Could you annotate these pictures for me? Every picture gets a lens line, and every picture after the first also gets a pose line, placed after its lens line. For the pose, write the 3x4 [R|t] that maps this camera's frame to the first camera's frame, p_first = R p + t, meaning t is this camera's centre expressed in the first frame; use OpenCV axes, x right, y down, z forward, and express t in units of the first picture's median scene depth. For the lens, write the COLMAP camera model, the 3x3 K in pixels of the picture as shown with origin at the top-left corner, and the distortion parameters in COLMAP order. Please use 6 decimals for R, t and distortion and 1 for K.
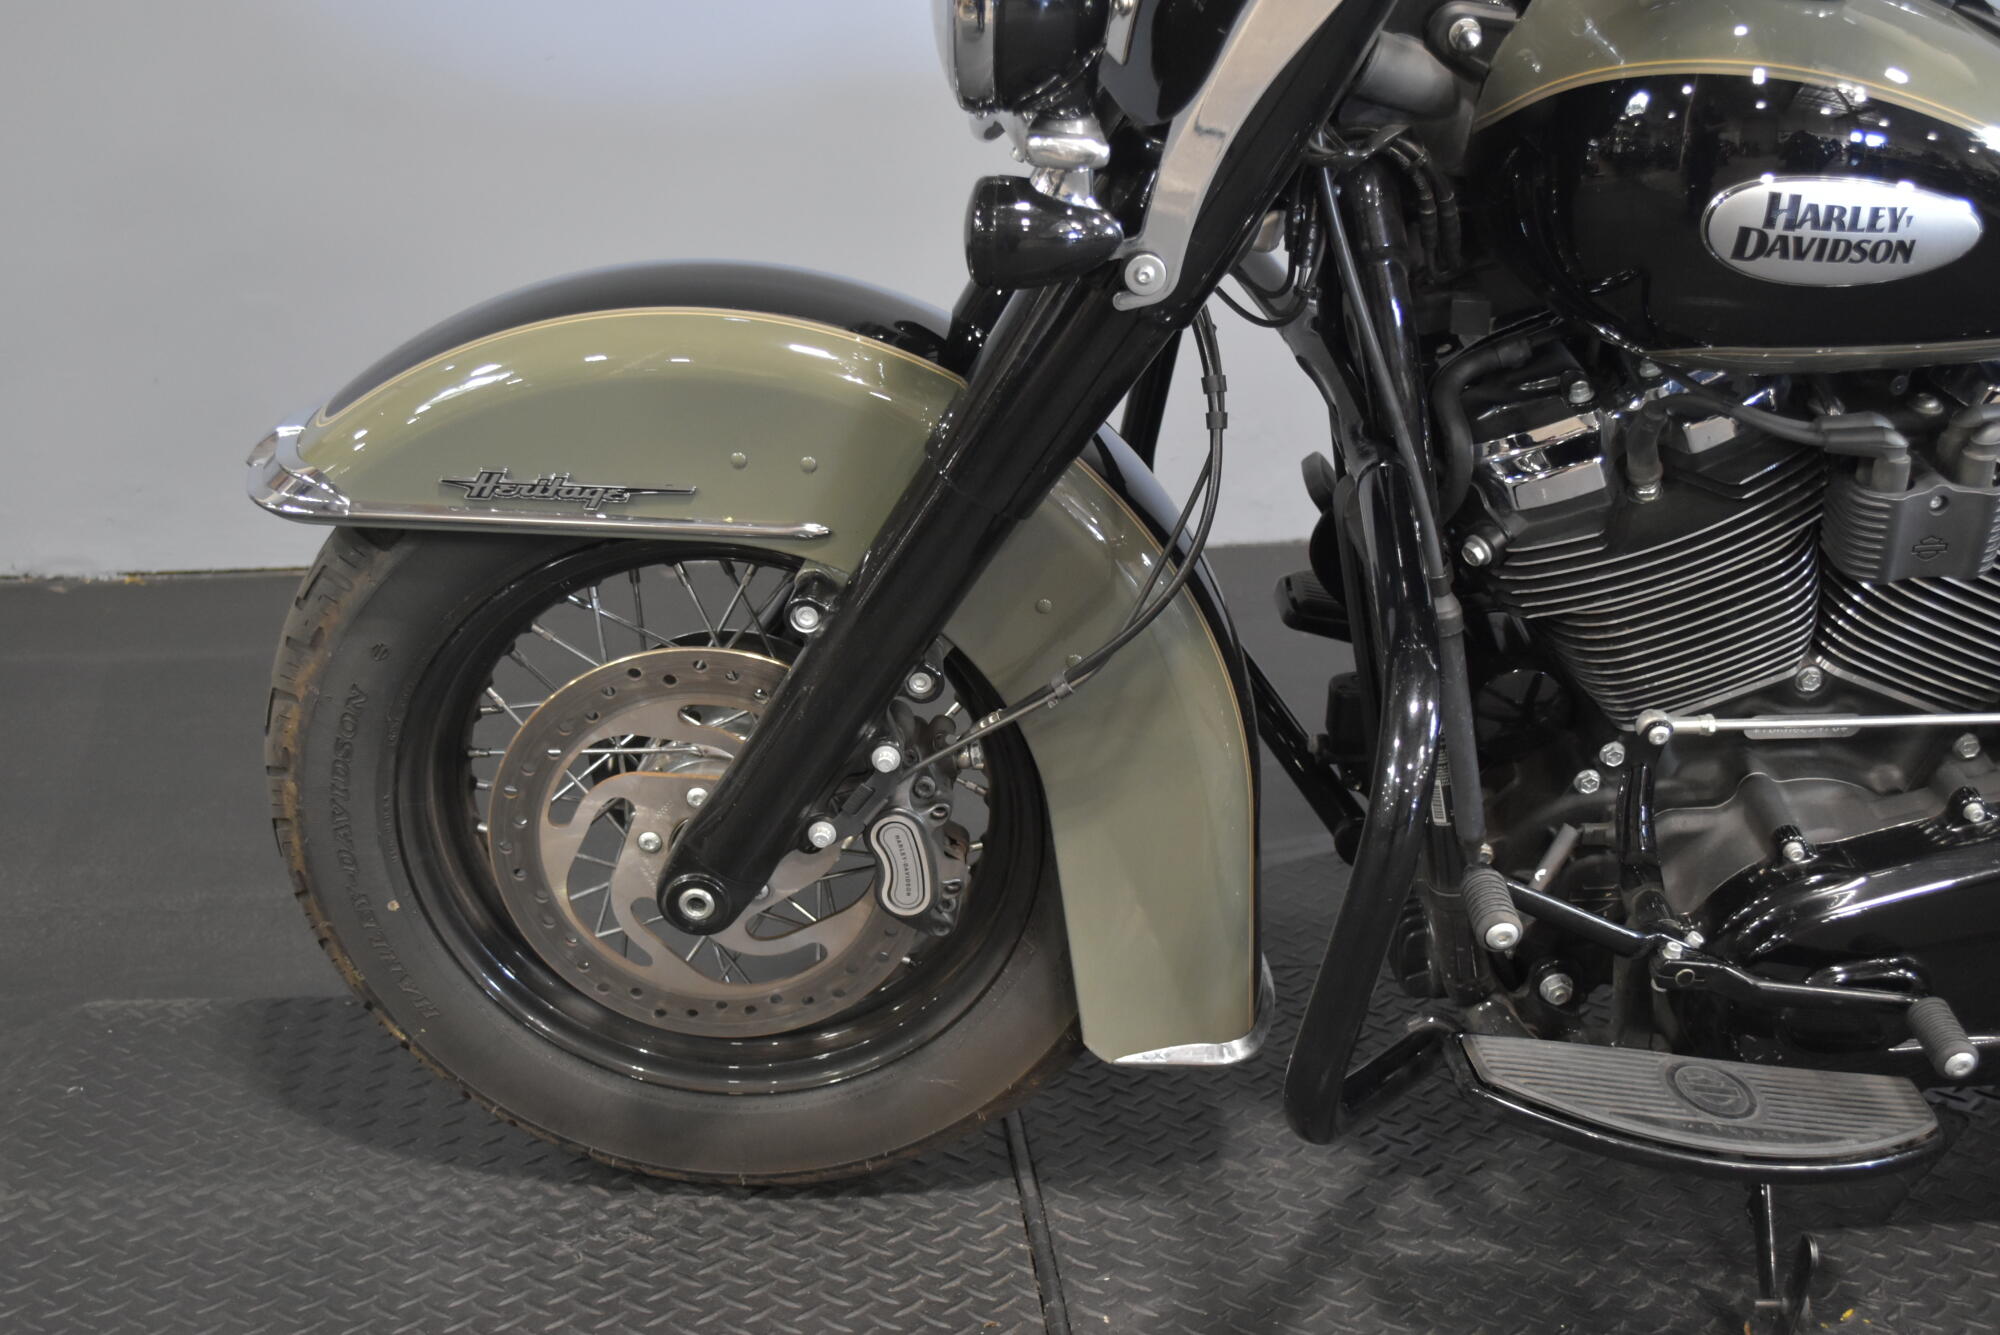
lens RADIAL K [[2465.3, 0, 1000.0], [0, 2465.3, 667.5], [0, 0, 1]] dist [-0.028782, 0.014567]
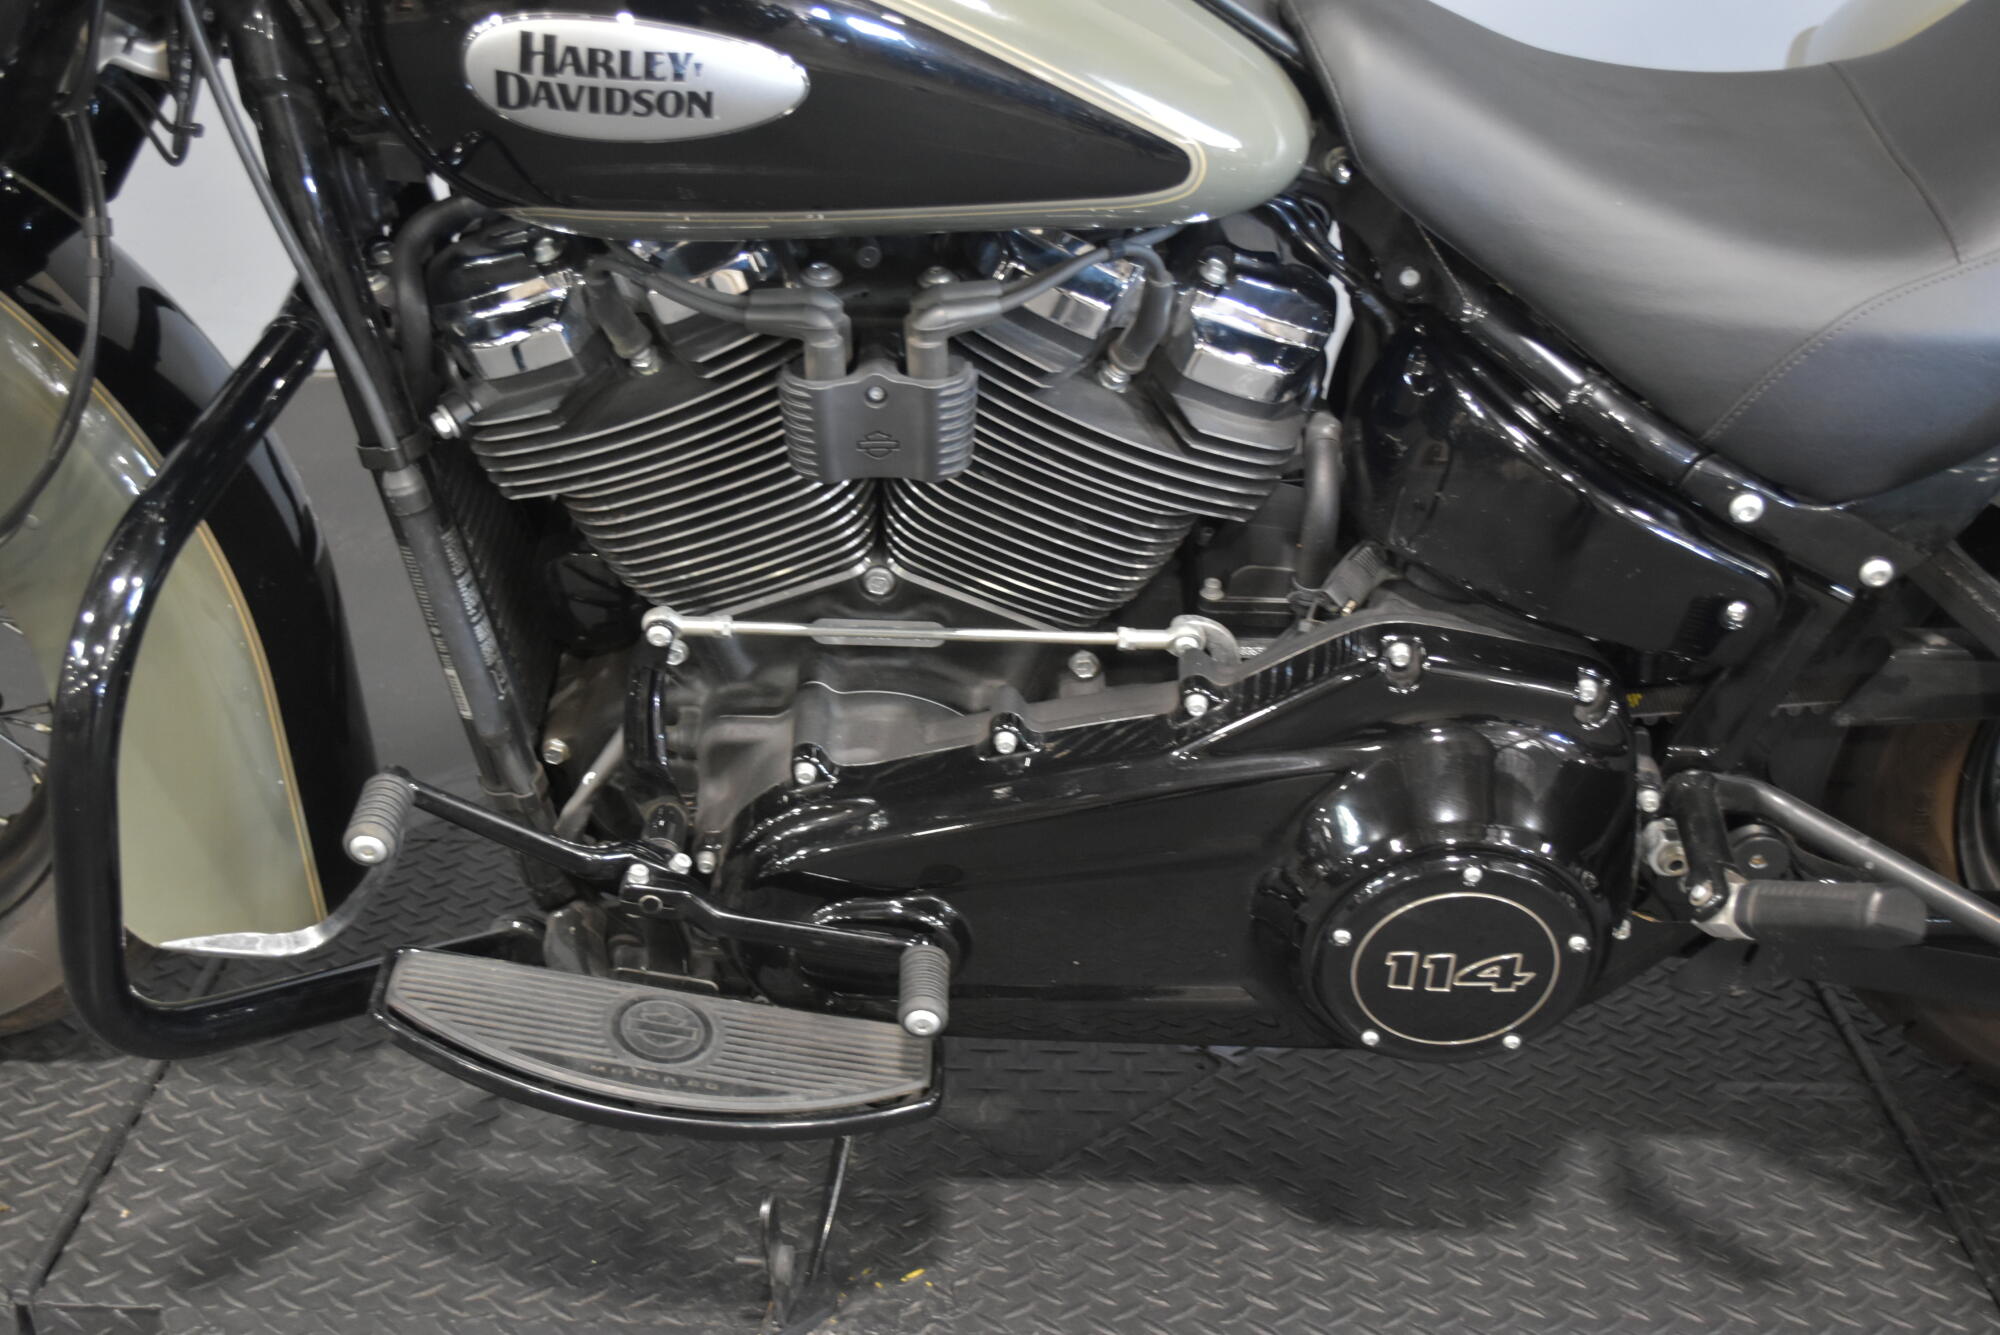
lens RADIAL K [[2465.3, 0, 1000.0], [0, 2465.3, 667.5], [0, 0, 1]] dist [-0.028782, 0.014567]
pose [[0.993529, 0.057726, -0.097814, 0.495239], [-0.049998, 0.995564, 0.079702, -0.040279], [0.101981, -0.074296, 0.992008, 0.118069]]
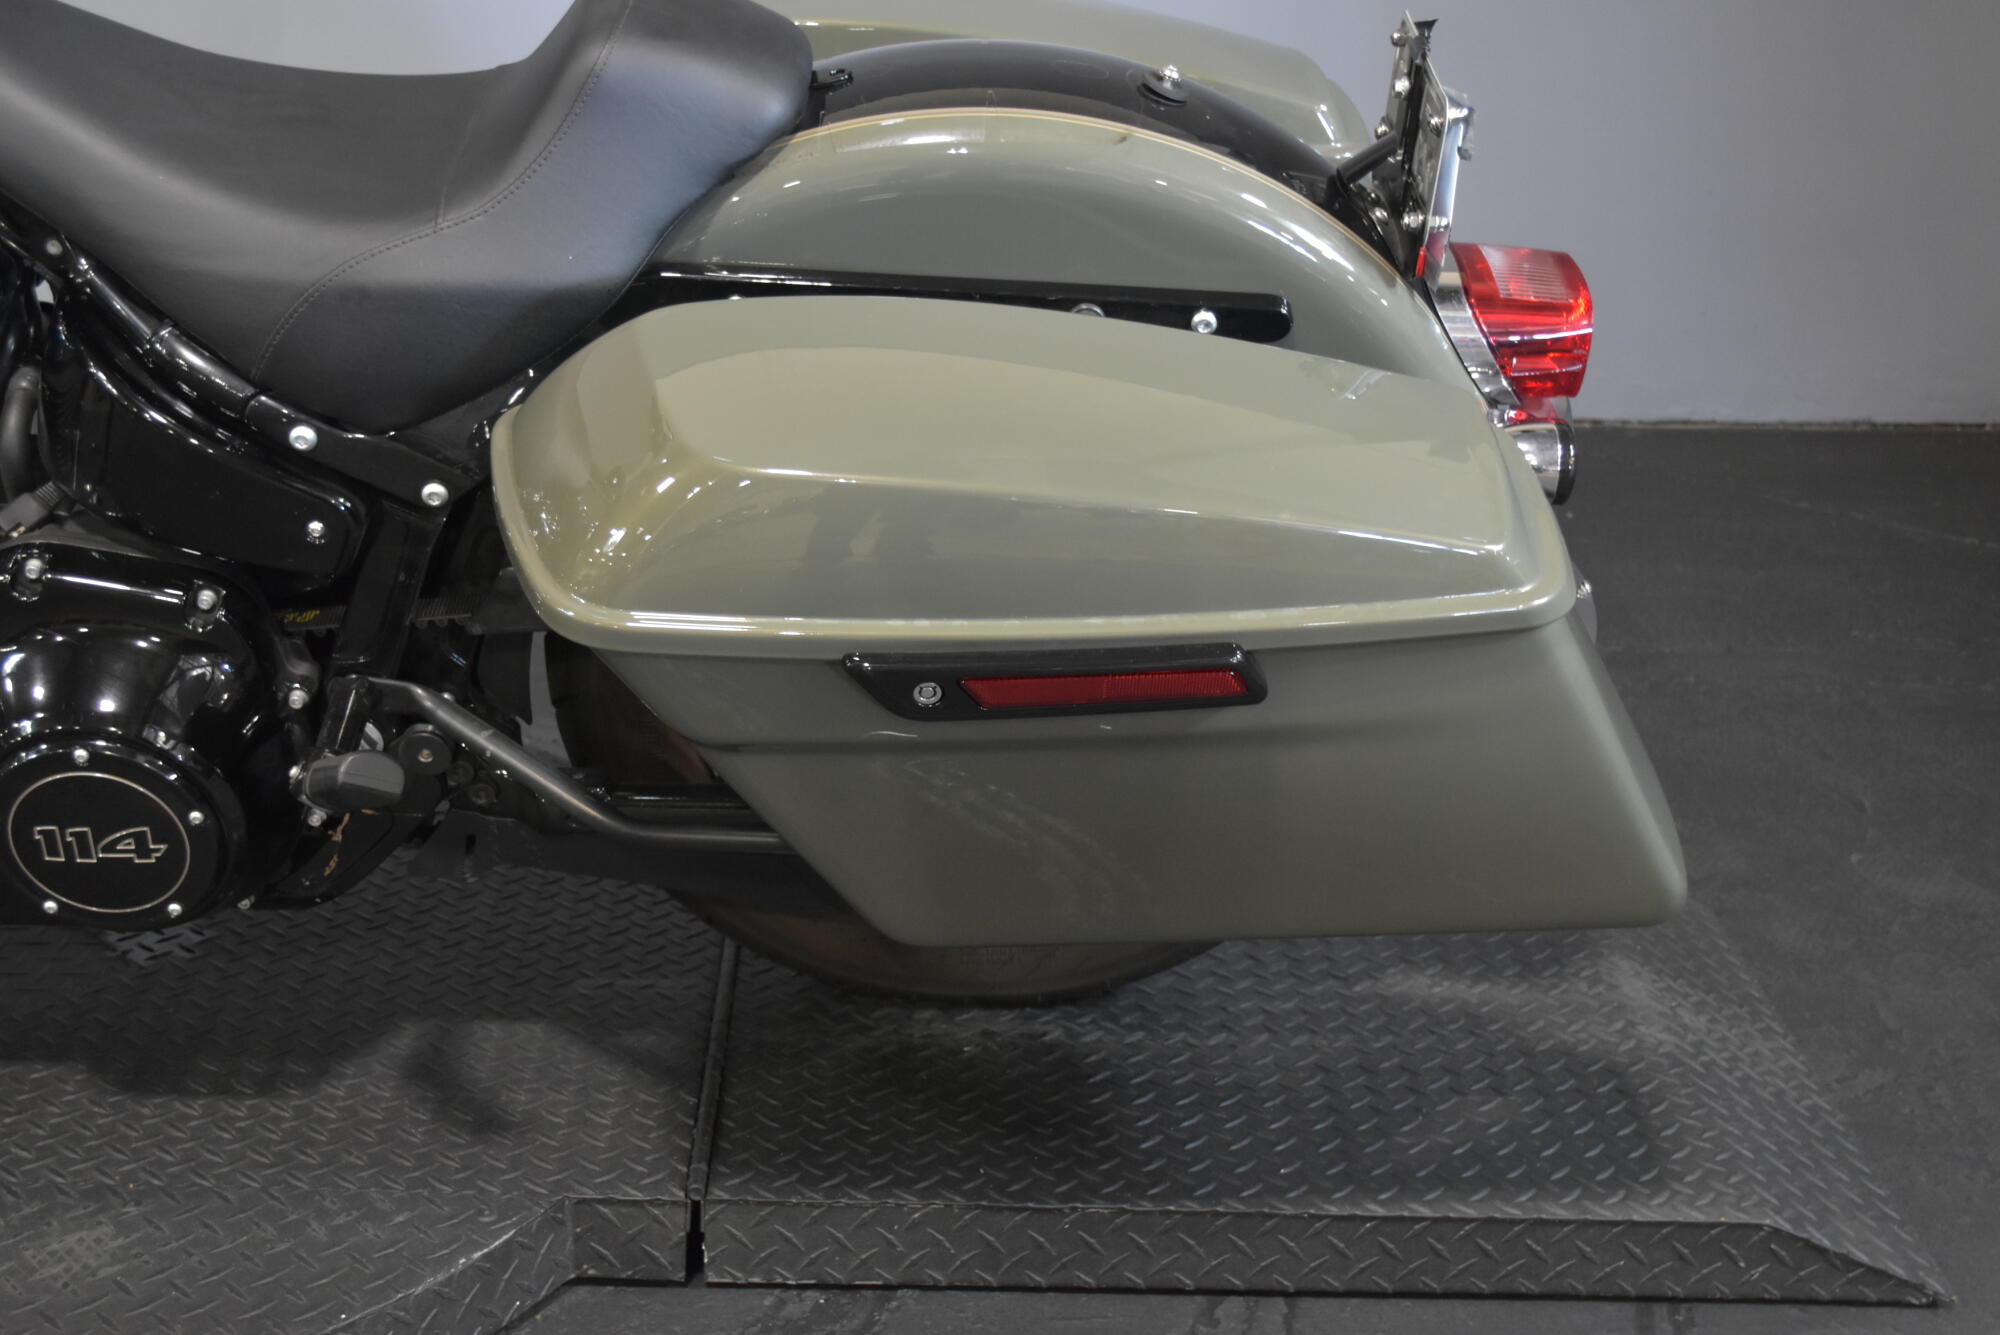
lens RADIAL K [[2465.3, 0, 1000.0], [0, 2465.3, 667.5], [0, 0, 1]] dist [-0.028782, 0.014567]
pose [[0.996902, 0.046936, -0.063116, 1.026652], [-0.043952, 0.997886, 0.047863, -0.006776], [0.065230, -0.044941, 0.996858, 0.012088]]
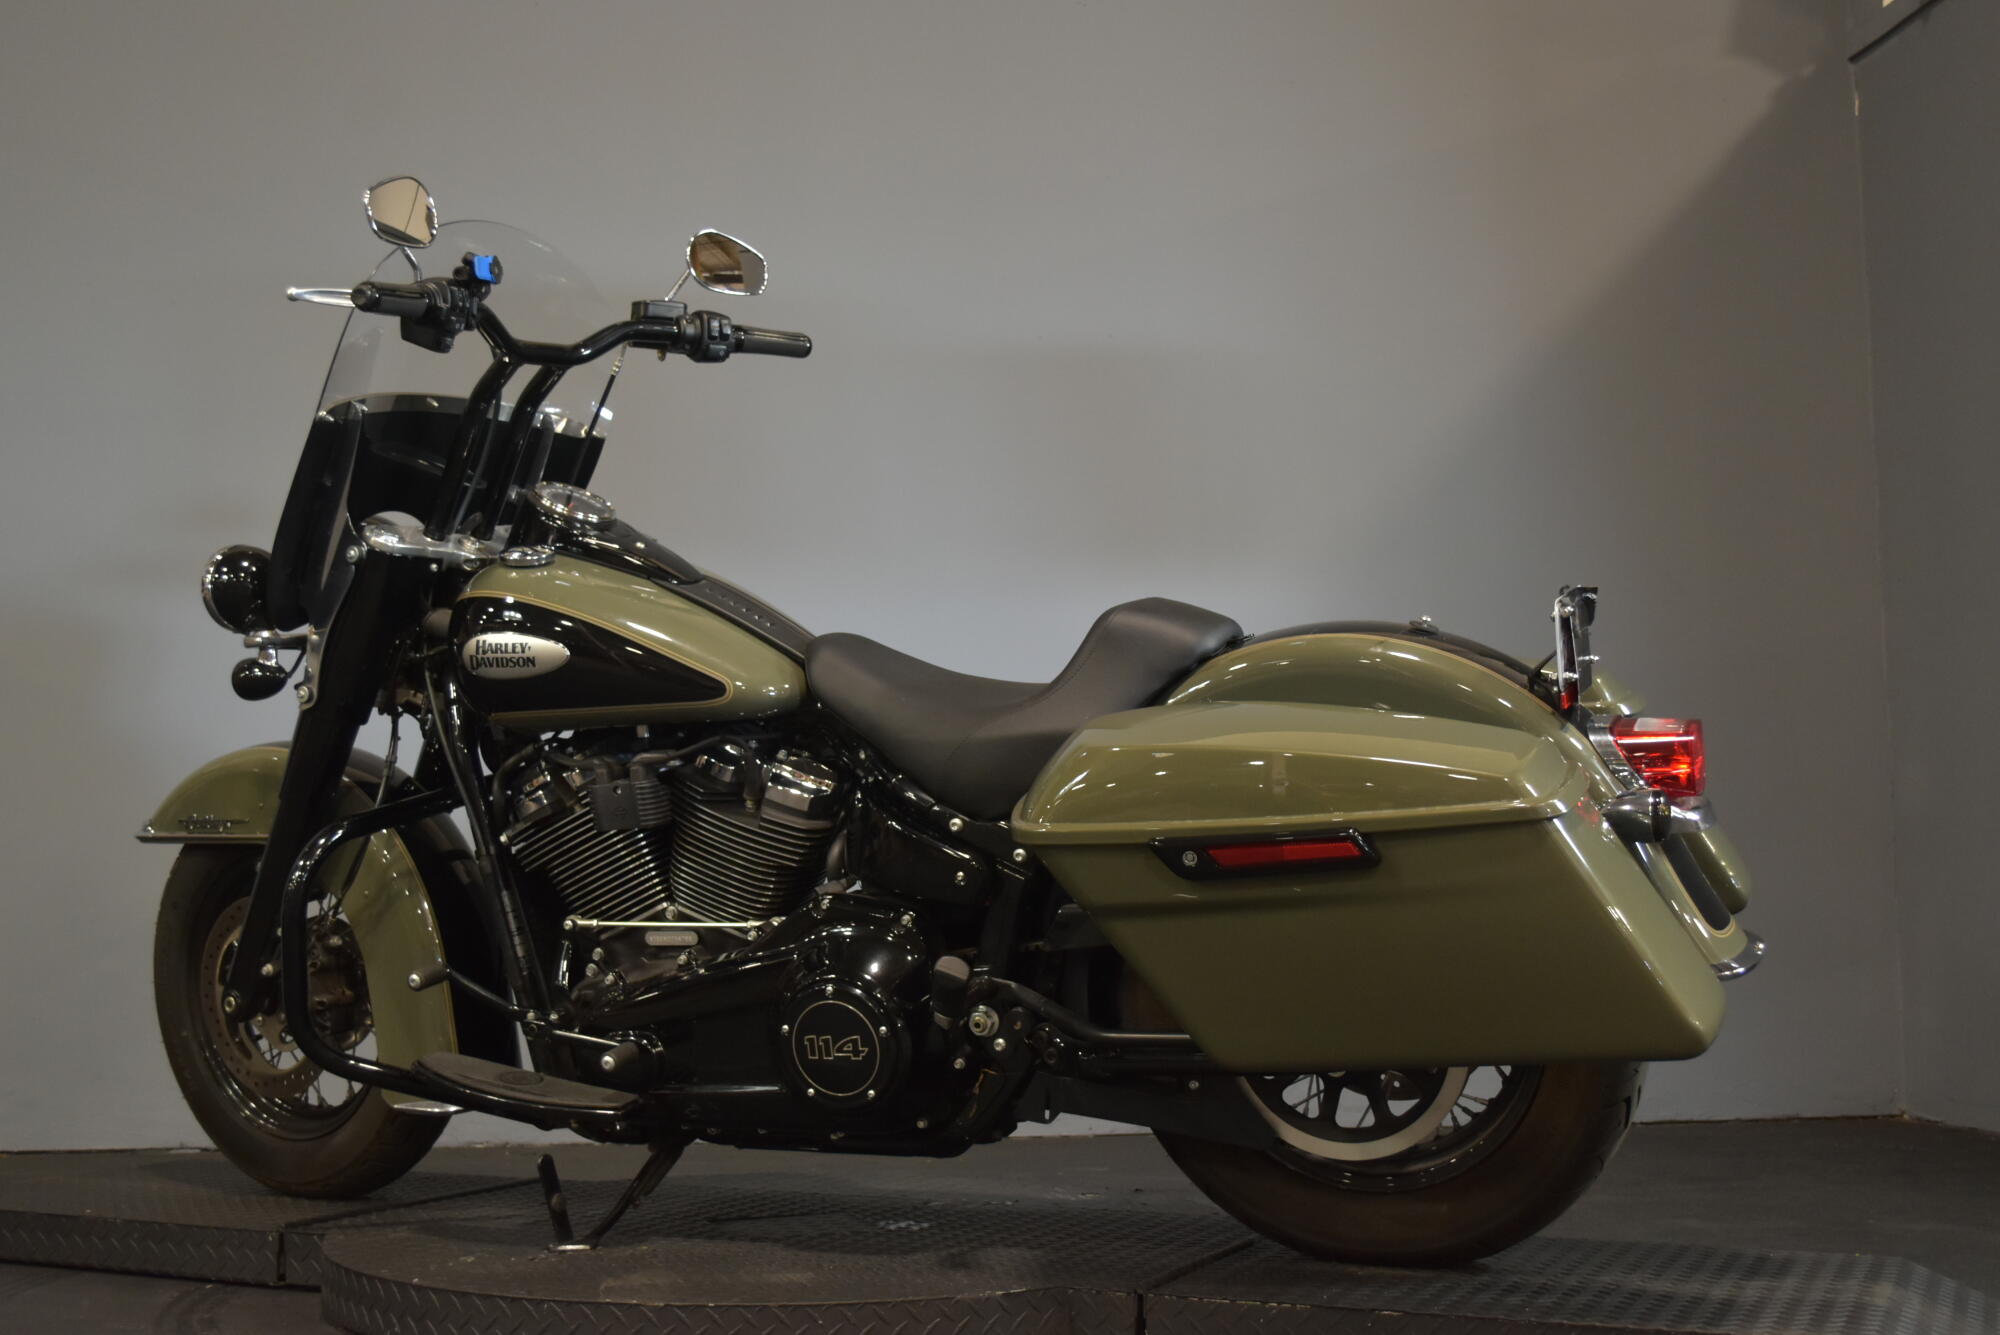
lens RADIAL K [[2267.2, 0, 1000.0], [0, 2267.2, 667.5], [0, 0, 1]] dist [-0.022634, 0.008445]
pose [[0.857370, -0.079985, -0.508449, 1.613677], [-0.141521, 0.913142, -0.382286, 0.522526], [0.494863, 0.399717, 0.771581, -0.390652]]
